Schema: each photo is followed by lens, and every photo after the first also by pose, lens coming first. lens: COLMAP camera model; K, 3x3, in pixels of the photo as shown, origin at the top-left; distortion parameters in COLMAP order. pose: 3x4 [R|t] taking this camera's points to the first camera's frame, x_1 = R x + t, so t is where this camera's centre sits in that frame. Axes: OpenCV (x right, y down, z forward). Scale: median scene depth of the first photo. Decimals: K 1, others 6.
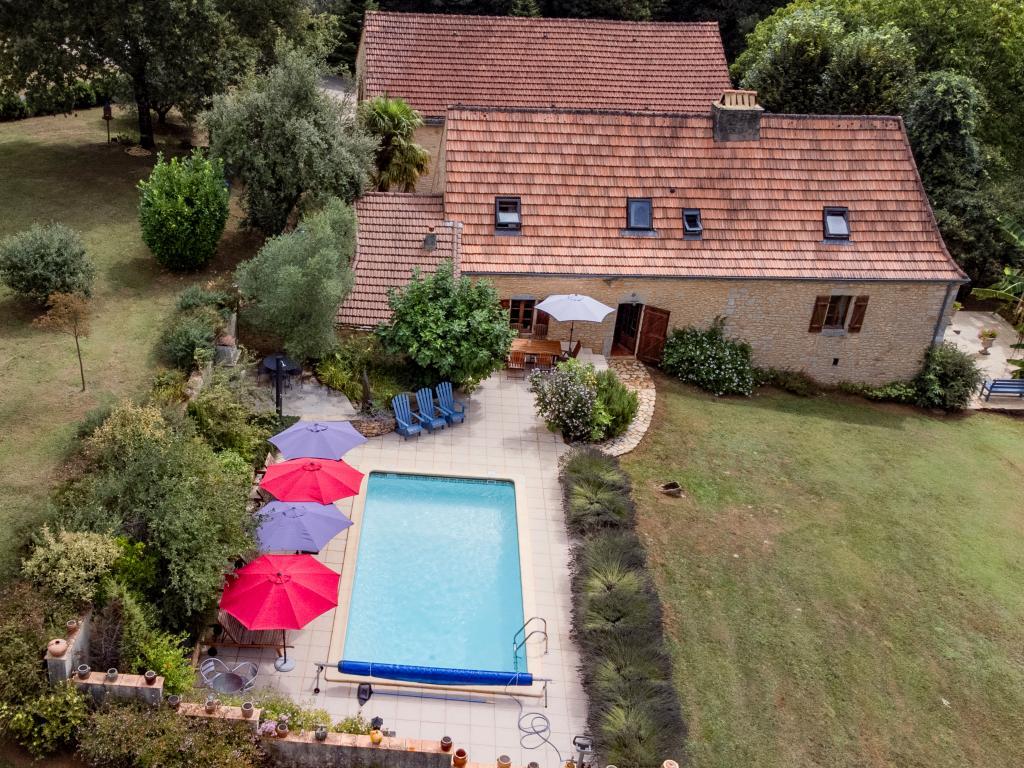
lens RADIAL K [[1087.5, 0, 384.9], [0, 1087.5, 403.1], [0, 0, 1]] dist [0.019008, 0.003620]
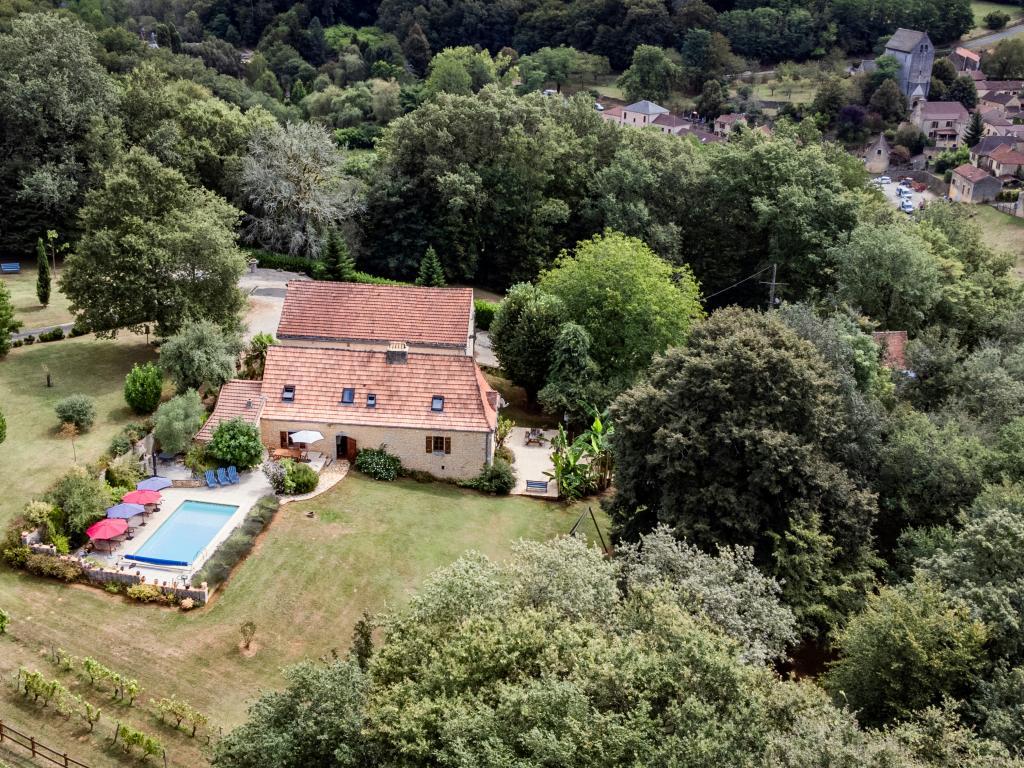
lens RADIAL K [[1059.1, 0, 476.3], [0, 1059.1, 313.5], [0, 0, 1]] dist [0.084824, -0.203889]
pose [[0.993545, 0.032199, -0.108776, 0.724346], [-0.052273, 0.980953, -0.187081, 0.053599], [0.100680, 0.191559, 0.976304, -1.121587]]
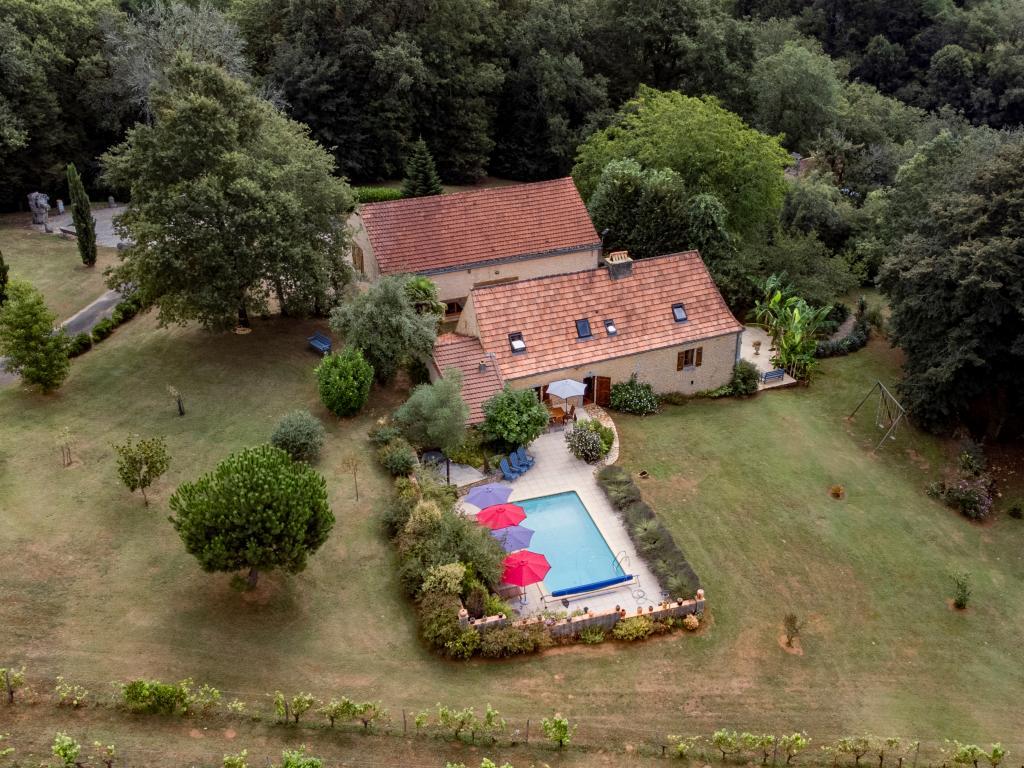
lens RADIAL K [[1035.1, 0, 561.8], [0, 1035.1, 384.4], [0, 0, 1]] dist [0.015814, -0.002093]
pose [[0.924514, -0.208589, 0.319005, -0.373024], [0.206164, 0.977626, 0.041757, -0.161300], [-0.320578, 0.027162, 0.946833, -0.628692]]
